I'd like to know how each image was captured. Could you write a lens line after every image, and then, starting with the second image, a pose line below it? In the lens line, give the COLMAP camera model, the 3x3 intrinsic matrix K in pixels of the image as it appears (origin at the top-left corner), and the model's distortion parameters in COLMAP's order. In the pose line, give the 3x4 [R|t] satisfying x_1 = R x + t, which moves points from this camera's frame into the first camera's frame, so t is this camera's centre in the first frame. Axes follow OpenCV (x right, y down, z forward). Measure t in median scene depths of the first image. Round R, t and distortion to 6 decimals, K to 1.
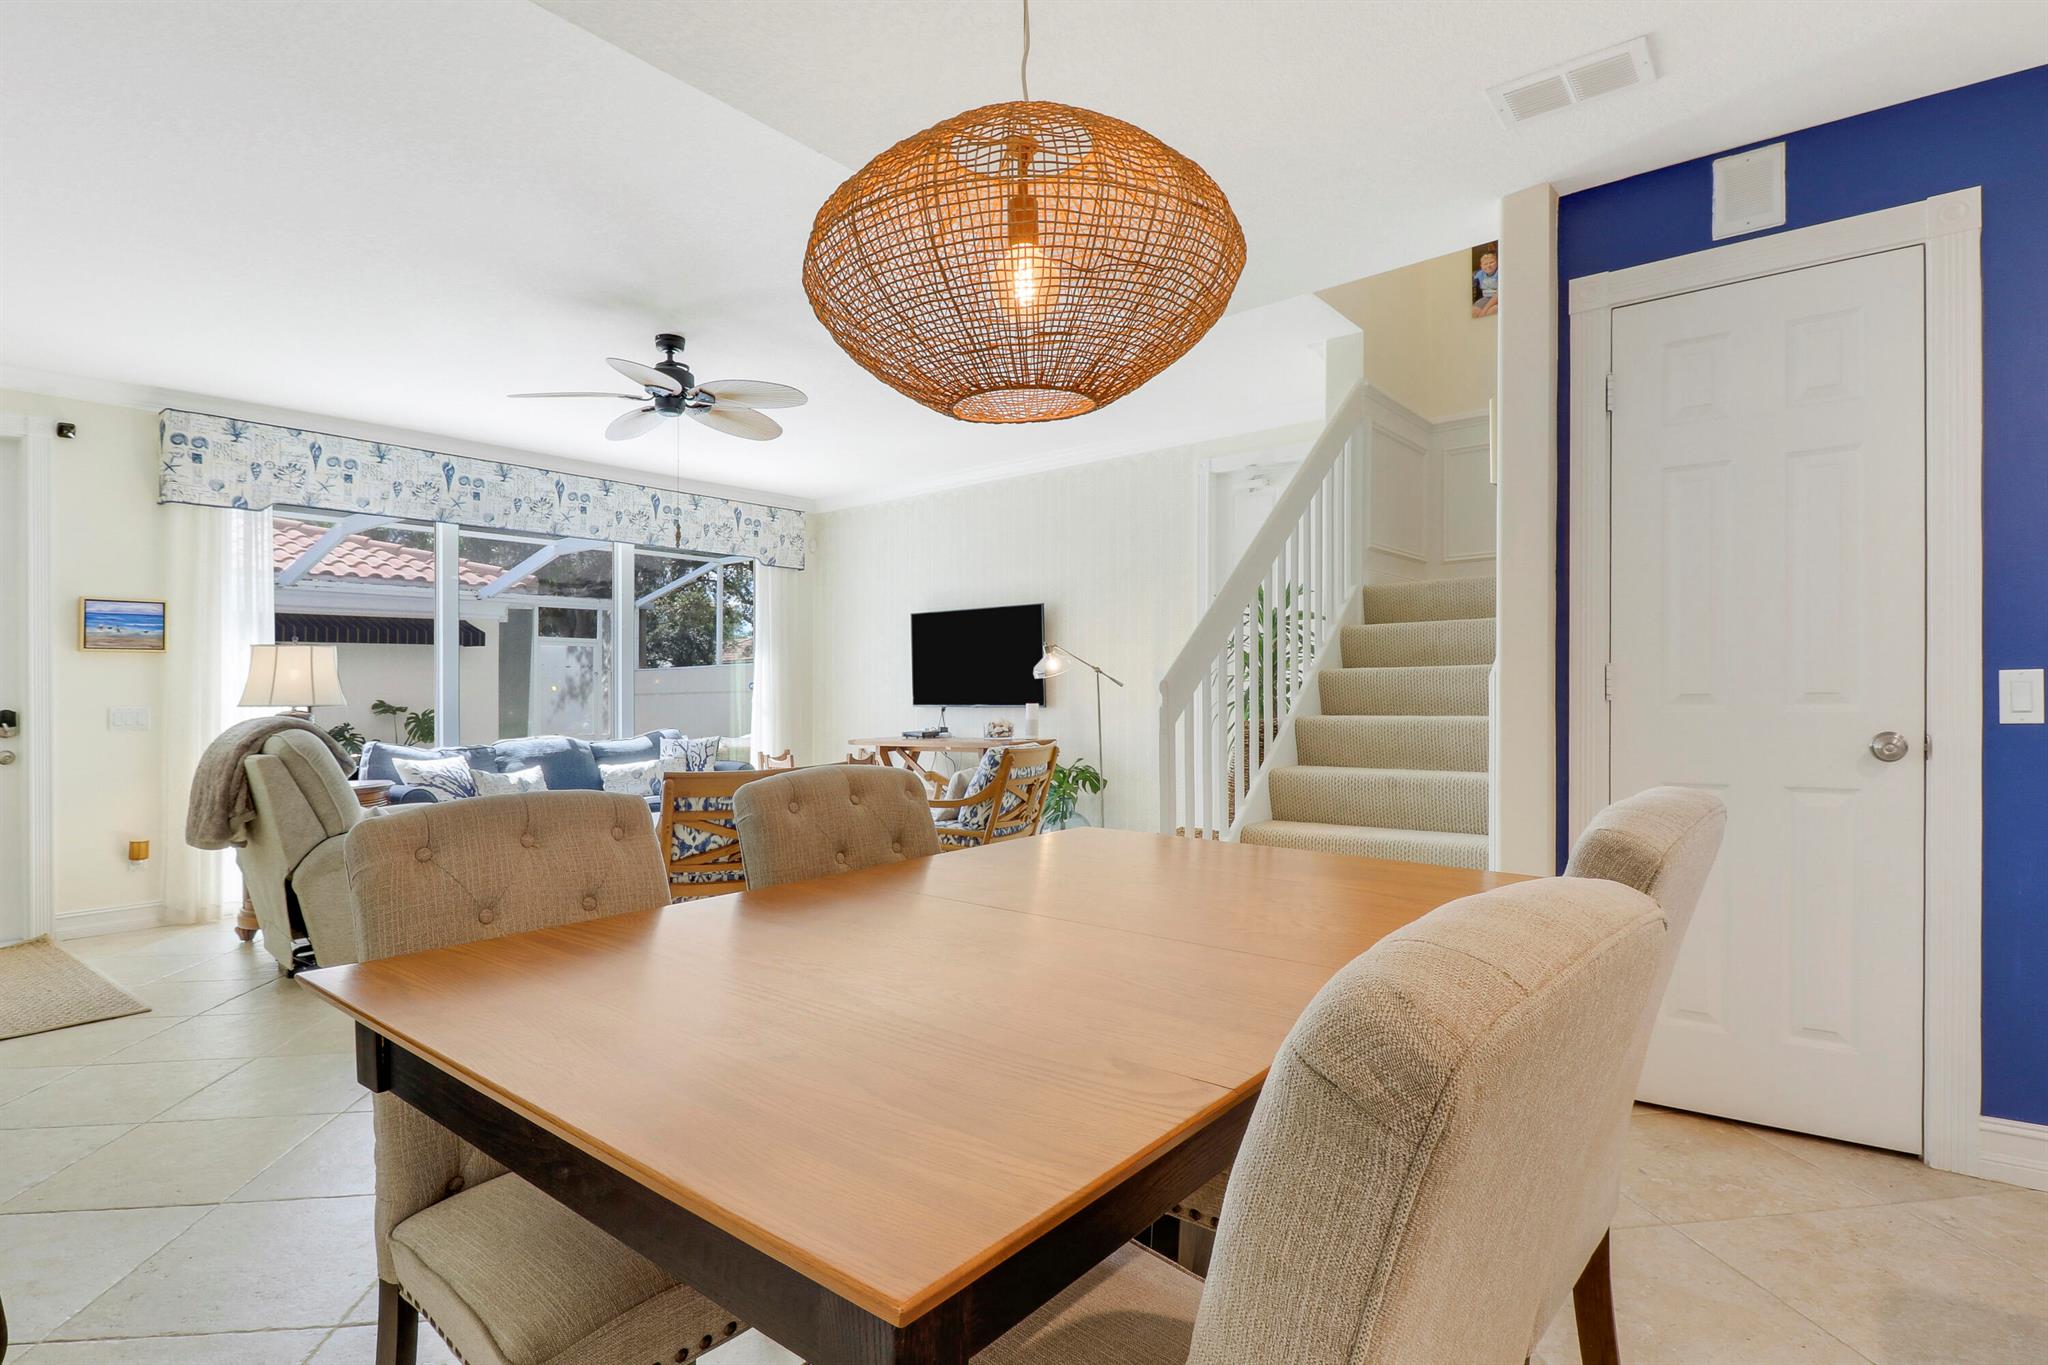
lens RADIAL K [[1025.4, 0, 1003.1], [0, 1025.4, 695.0], [0, 0, 1]] dist [-0.010377, -0.000583]
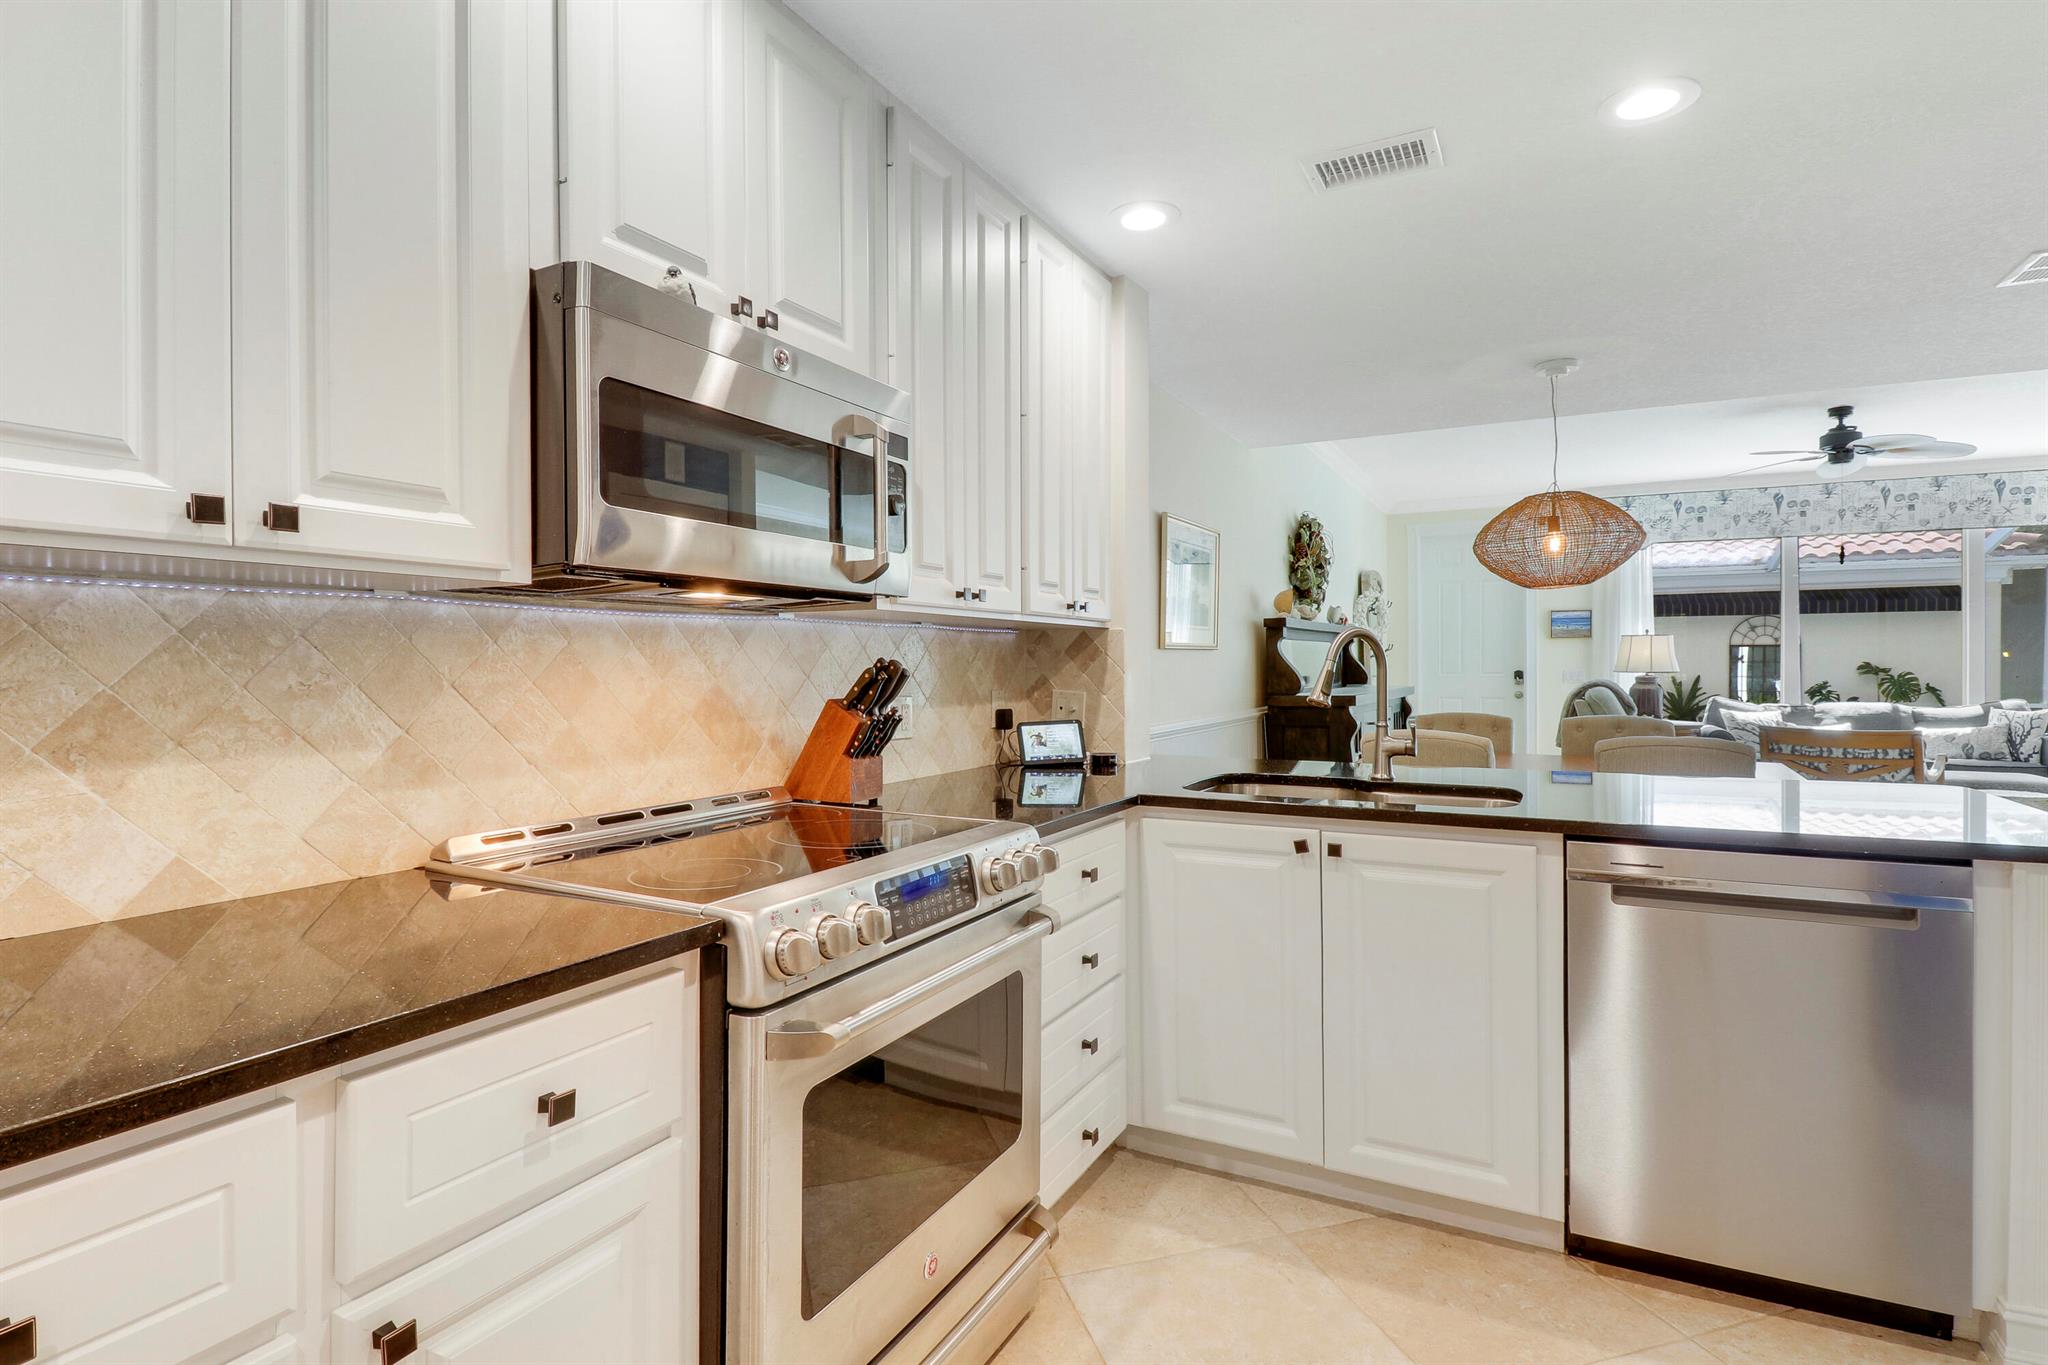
lens RADIAL K [[1005.5, 0, 1028.4], [0, 1005.5, 661.7], [0, 0, 1]] dist [0.008638, -0.017517]
pose [[0.184308, 0.018394, -0.982696, 0.622600], [0.000580, 0.999823, 0.018824, -0.032771], [0.982868, -0.004039, 0.184265, -0.234222]]
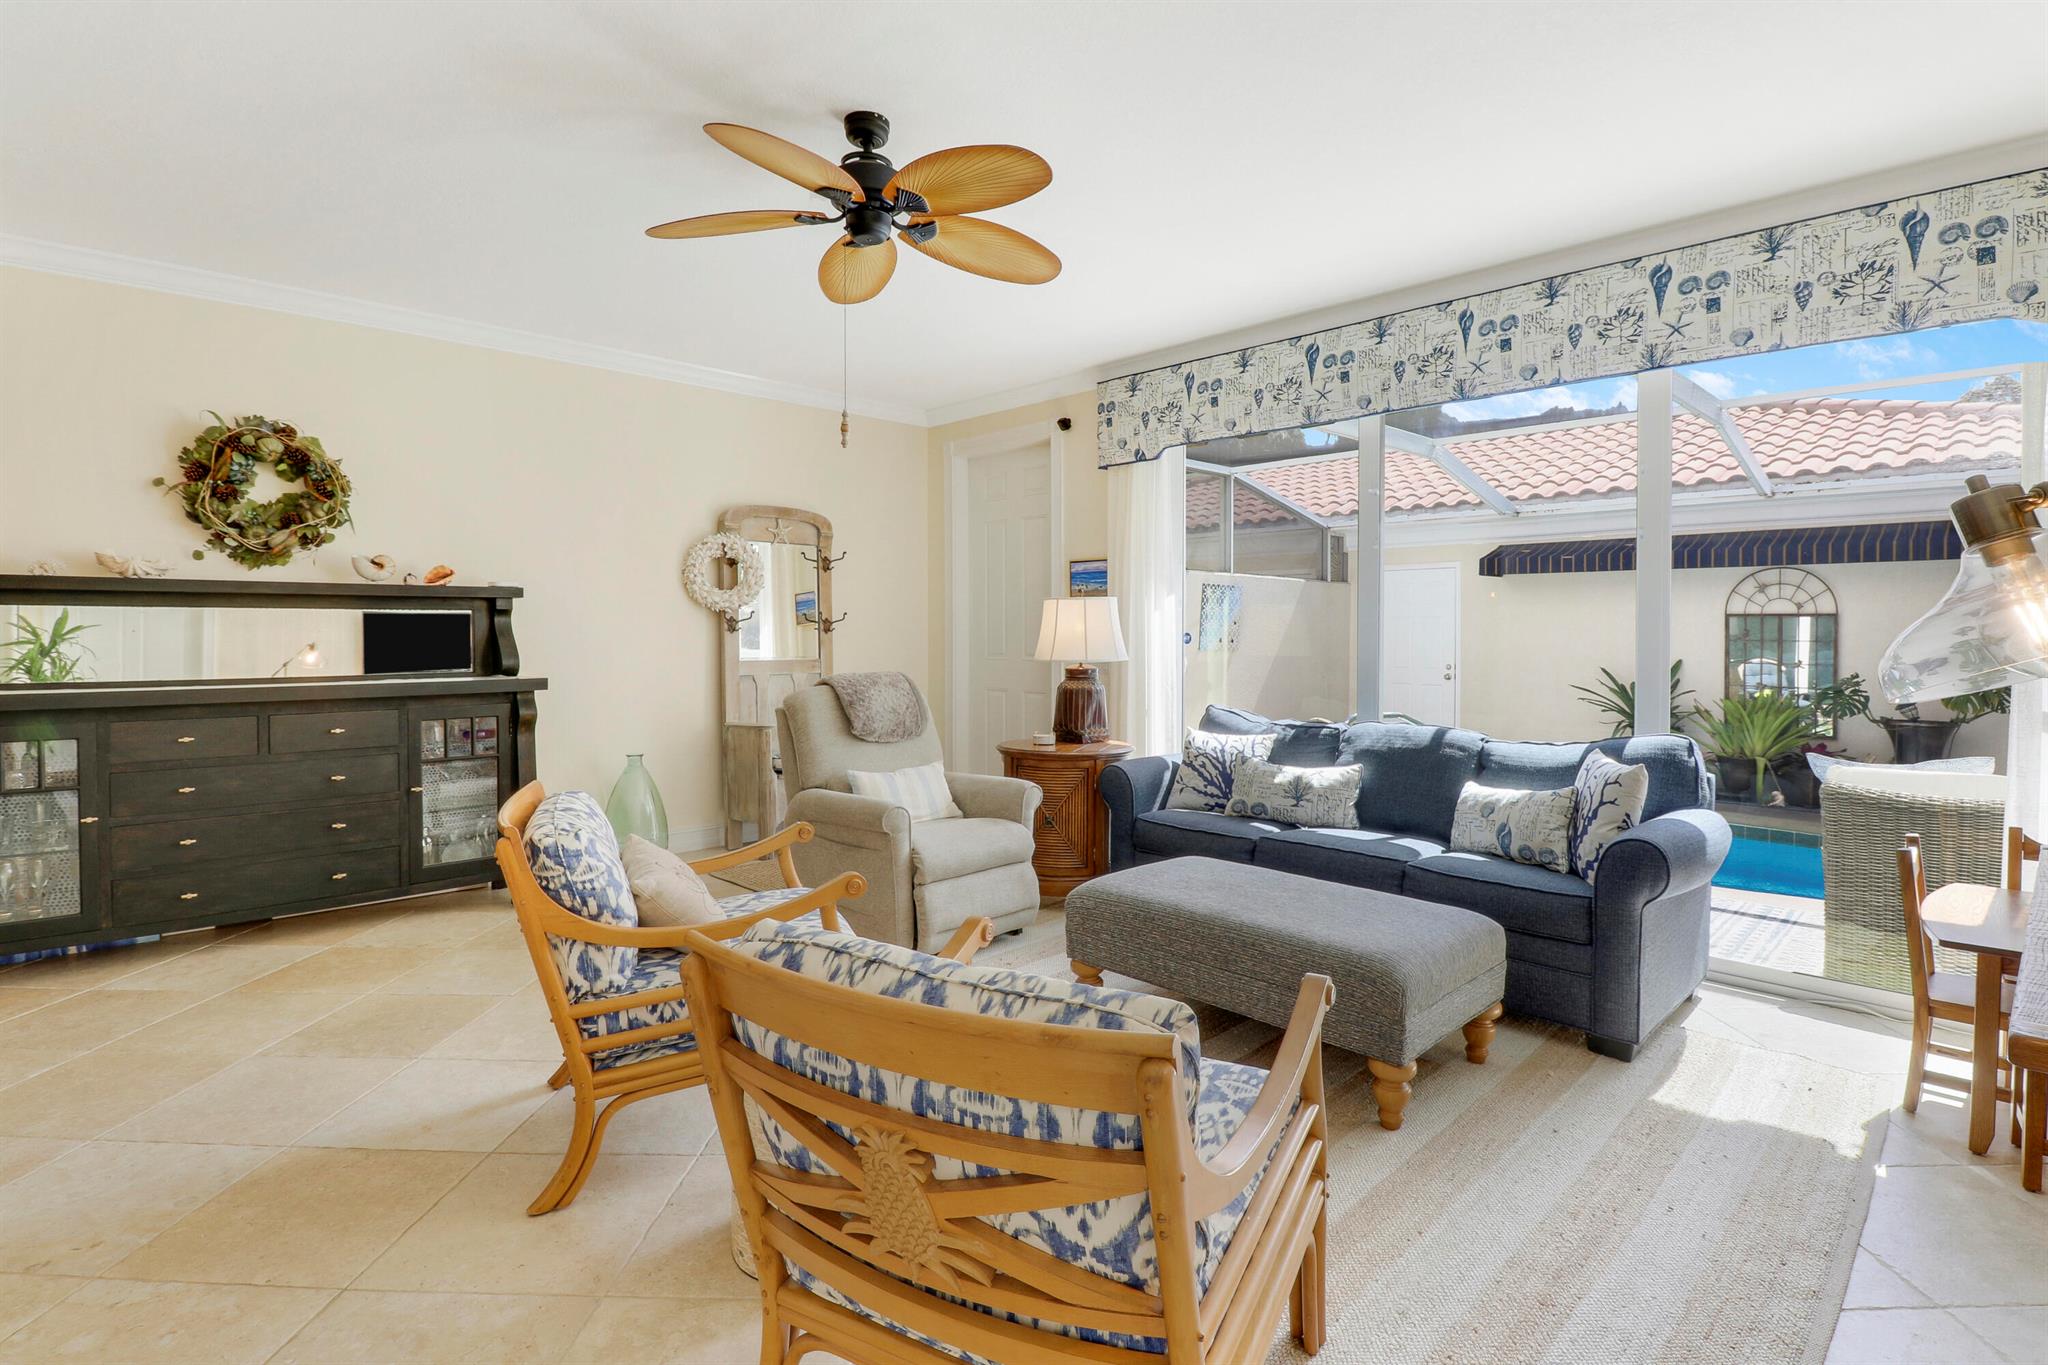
lens RADIAL K [[997.7, 0, 1047.6], [0, 997.7, 636.6], [0, 0, 1]] dist [0.005985, -0.016367]
pose [[-0.114191, 0.029823, -0.993011, 0.231433], [-0.001619, 0.999542, 0.030205, -0.036477], [0.993457, 0.005057, -0.114091, 0.955572]]
